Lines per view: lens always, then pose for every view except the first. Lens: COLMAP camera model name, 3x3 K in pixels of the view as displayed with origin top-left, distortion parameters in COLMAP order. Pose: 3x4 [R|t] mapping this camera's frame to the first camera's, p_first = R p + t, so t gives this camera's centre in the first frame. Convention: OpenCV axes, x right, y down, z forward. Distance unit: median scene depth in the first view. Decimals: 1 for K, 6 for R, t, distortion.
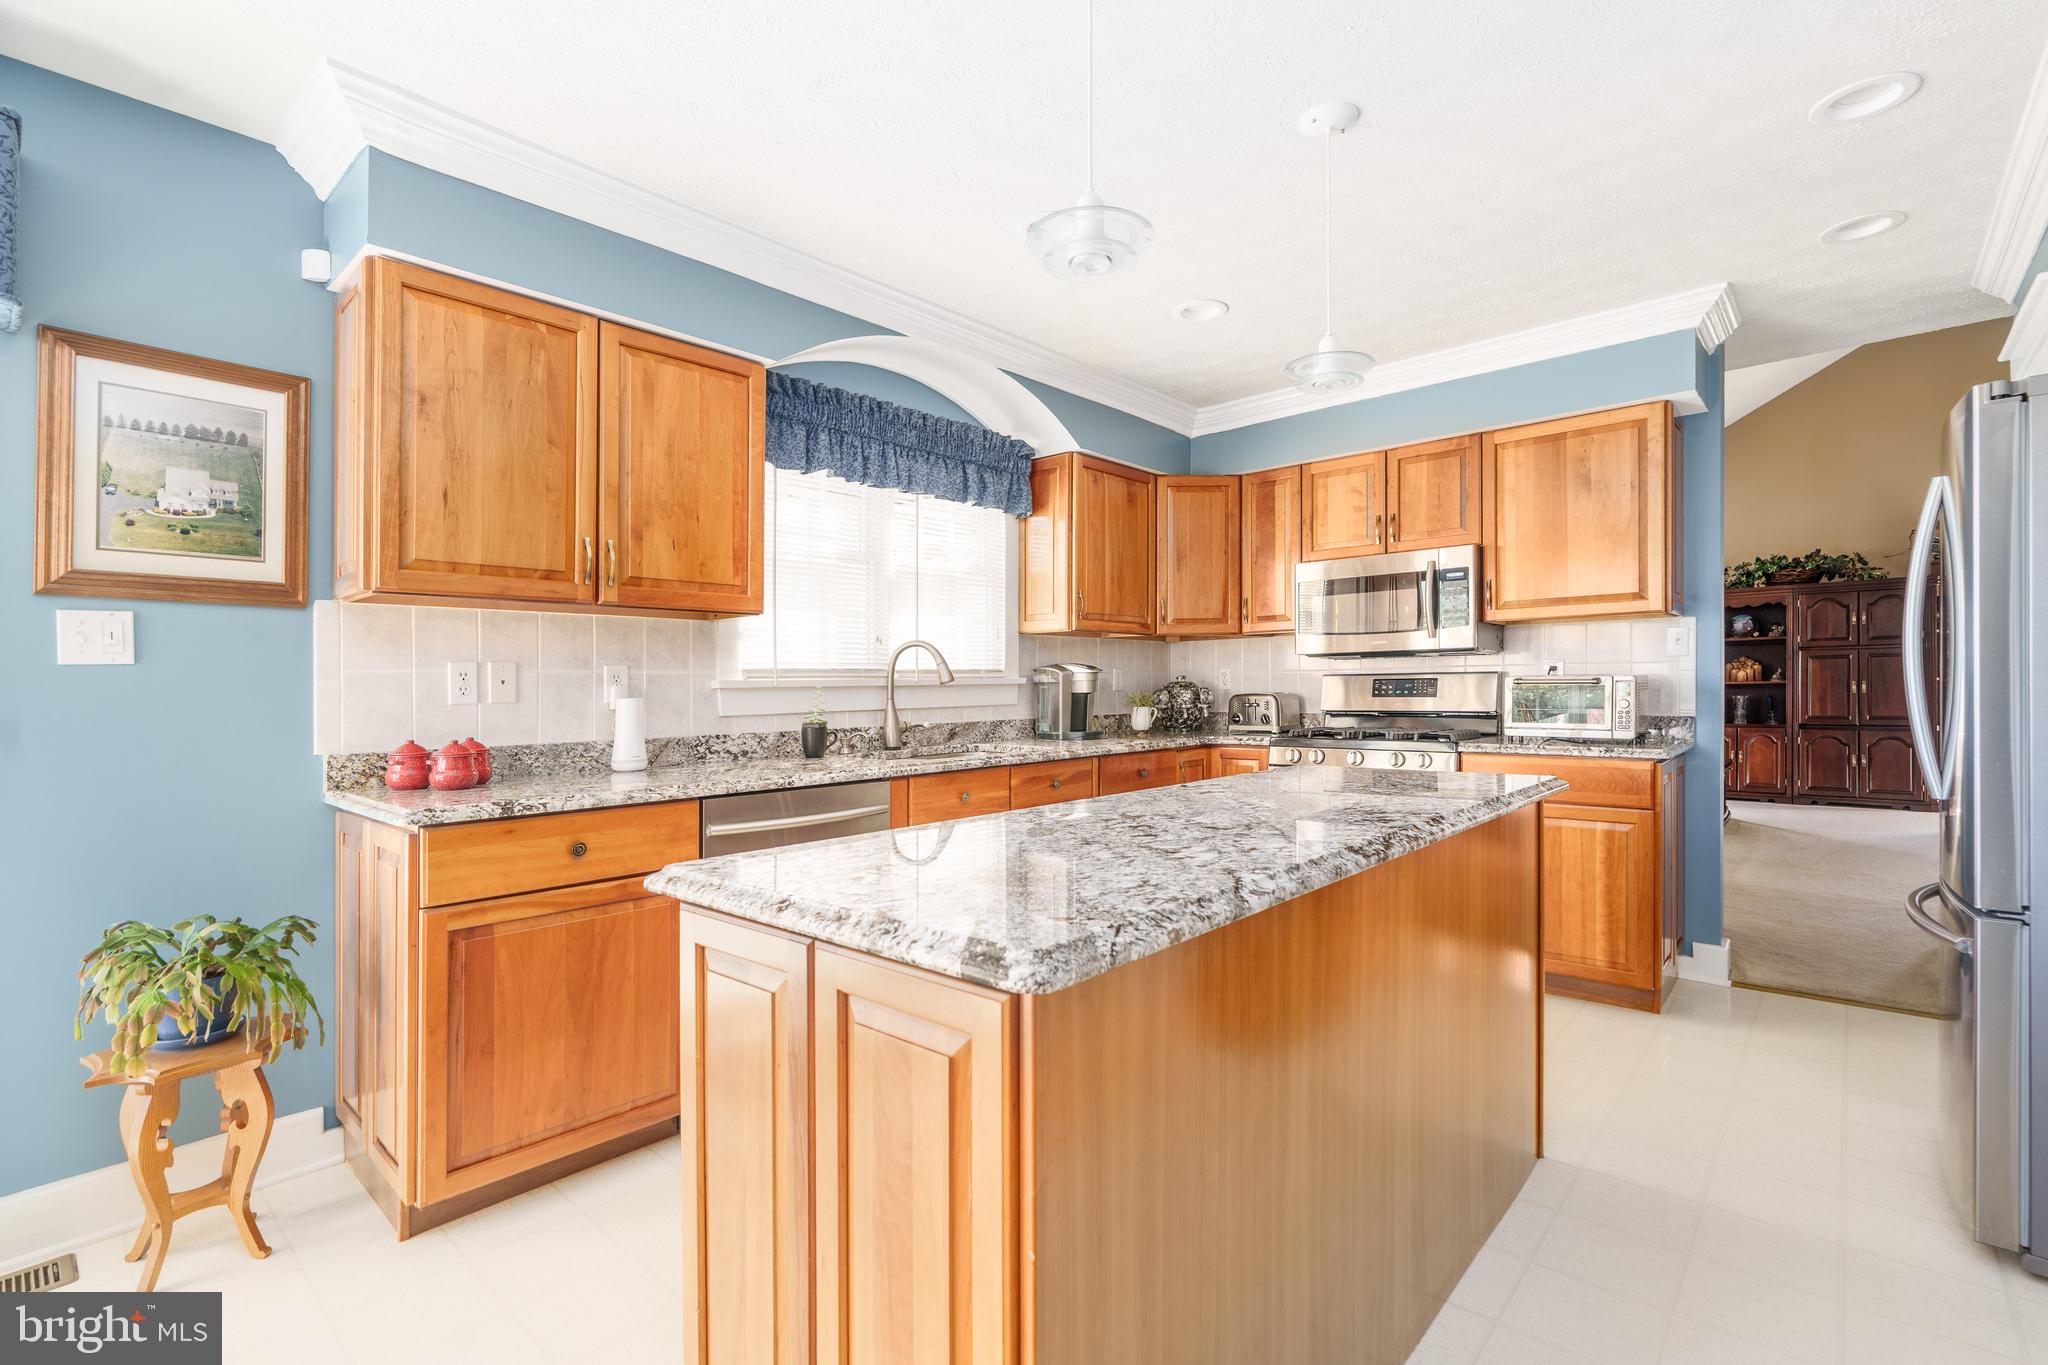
lens RADIAL K [[917.6, 0, 1016.9], [0, 917.6, 665.5], [0, 0, 1]] dist [-0.005697, 0.002221]
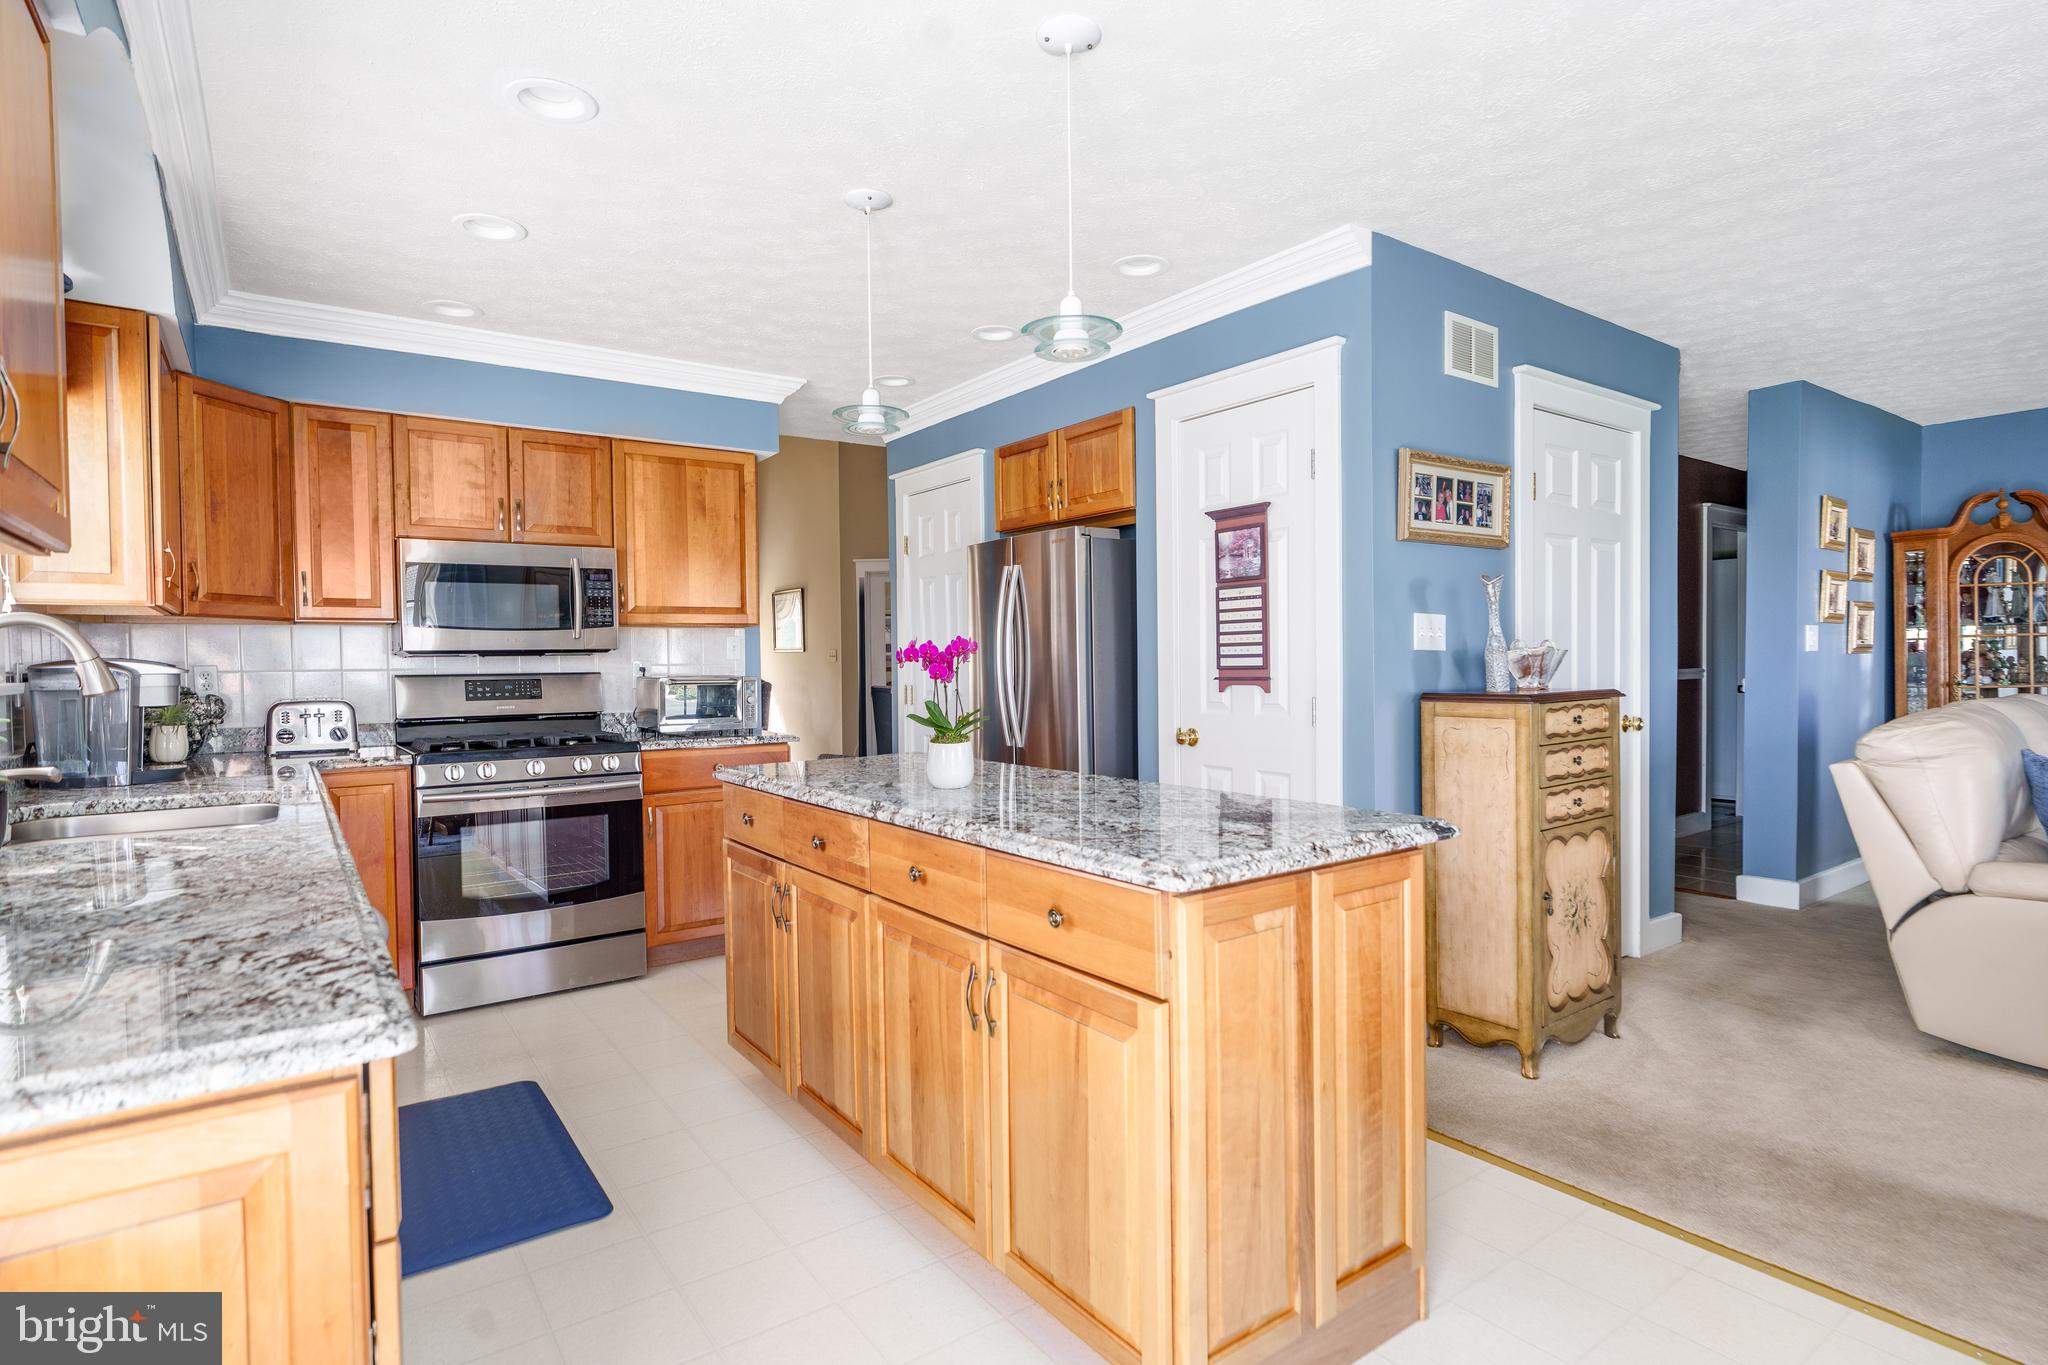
lens RADIAL K [[1034.7, 0, 1022.9], [0, 1034.7, 684.4], [0, 0, 1]] dist [-0.006160, -0.000509]
pose [[0.226757, -0.006397, 0.973930, -0.721259], [-0.008560, 0.999927, 0.008560, 0.008697], [-0.973914, -0.010278, 0.226686, 0.413665]]
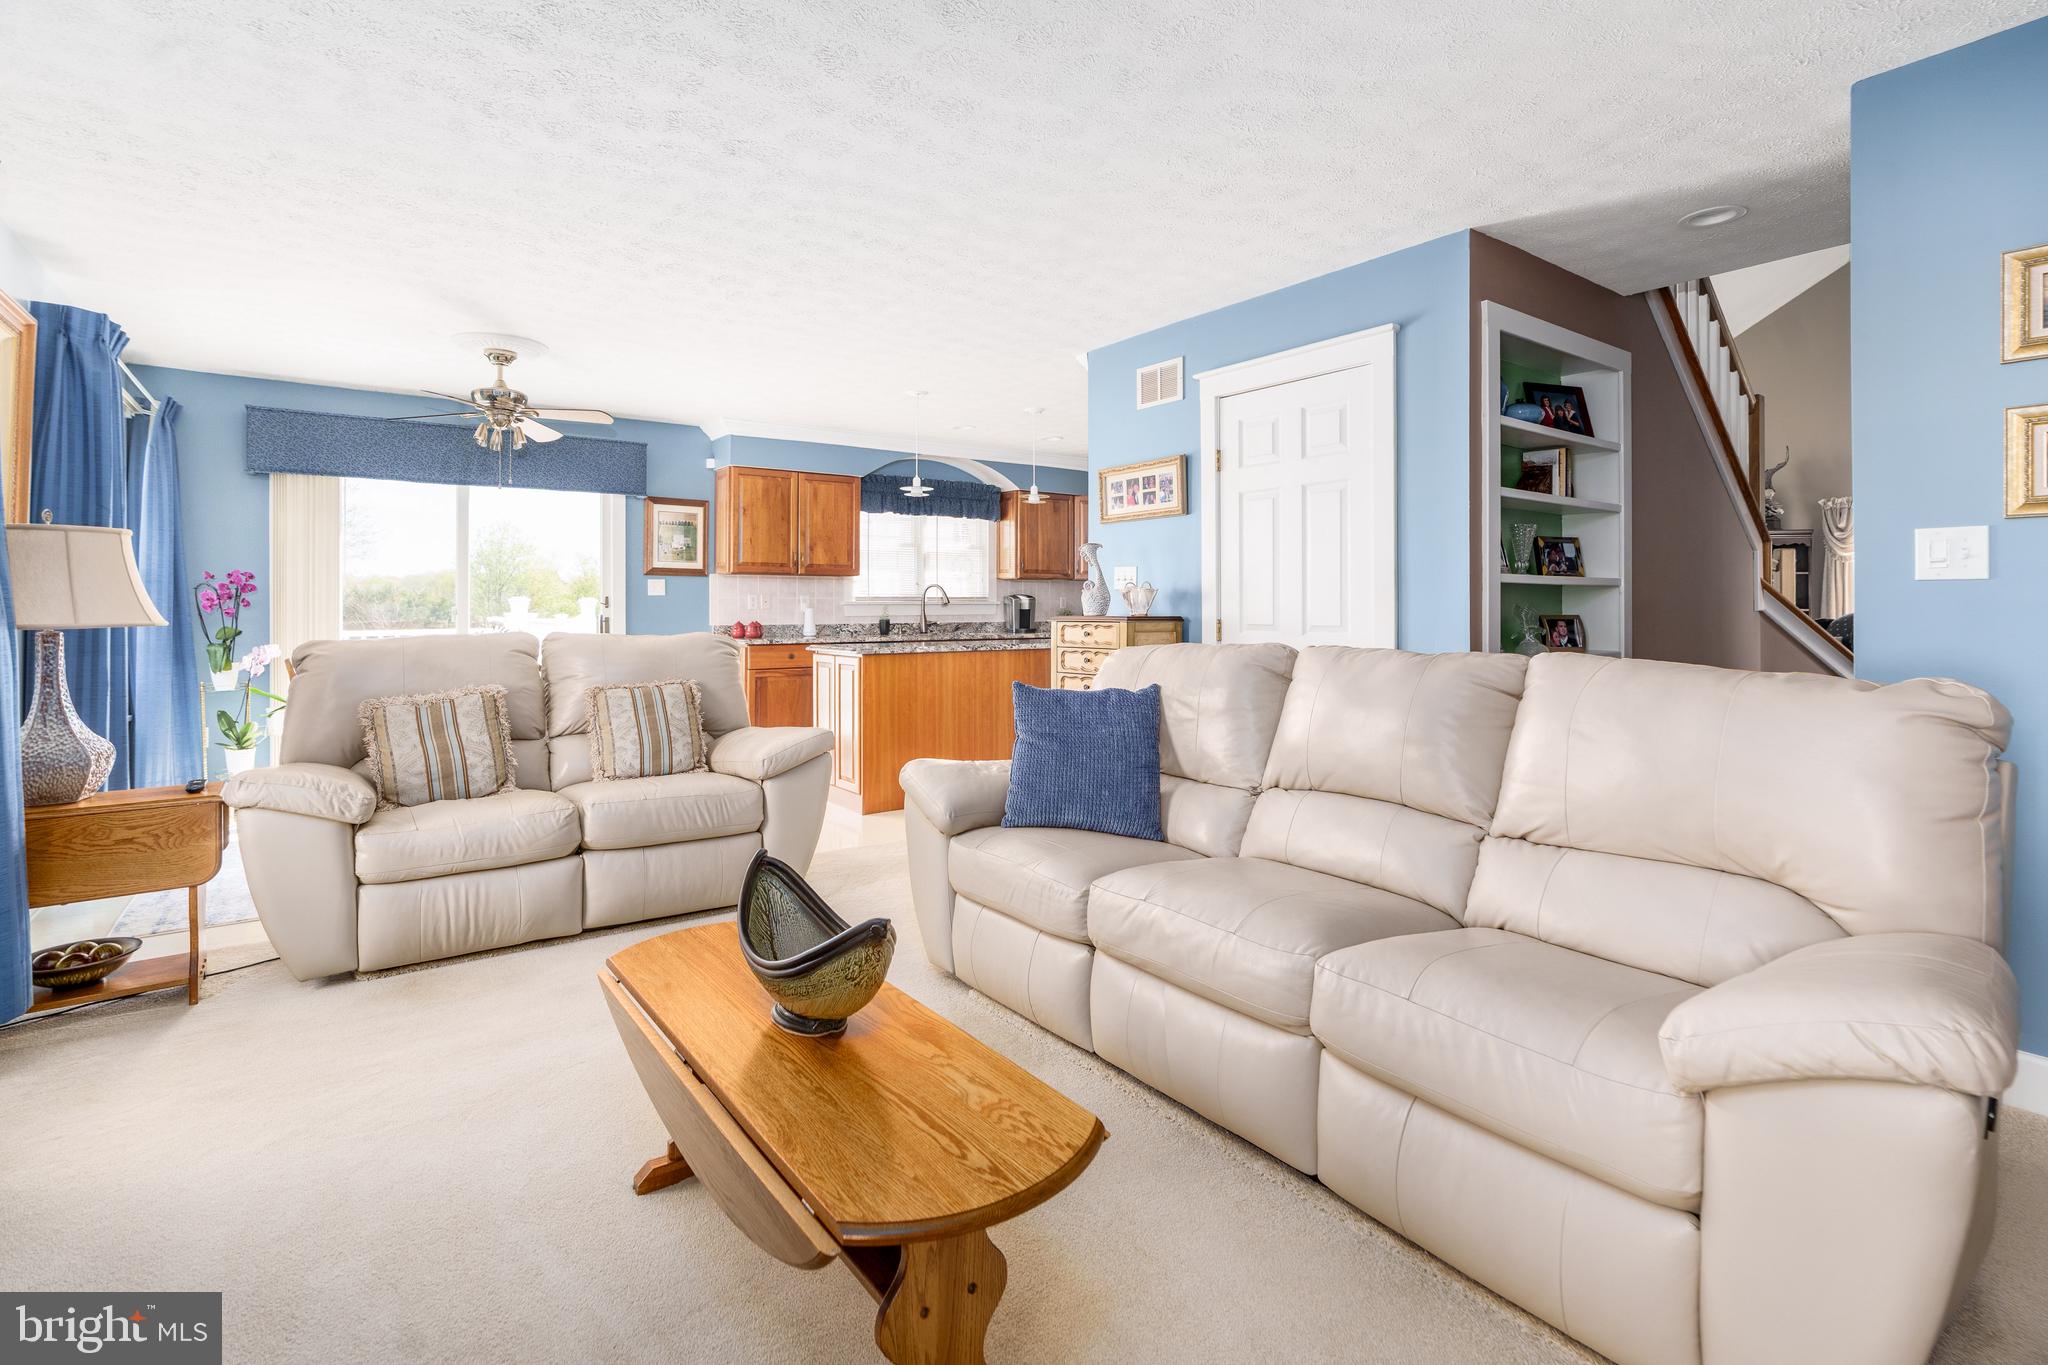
lens RADIAL K [[963.0, 0, 1019.4], [0, 963.0, 602.4], [0, 0, 1]] dist [-0.011778, 0.000488]
pose [[0.977161, 0.007477, -0.212368, 0.742295], [-0.003856, 0.999840, 0.017462, -0.031141], [0.212464, -0.016244, 0.977034, -1.550016]]
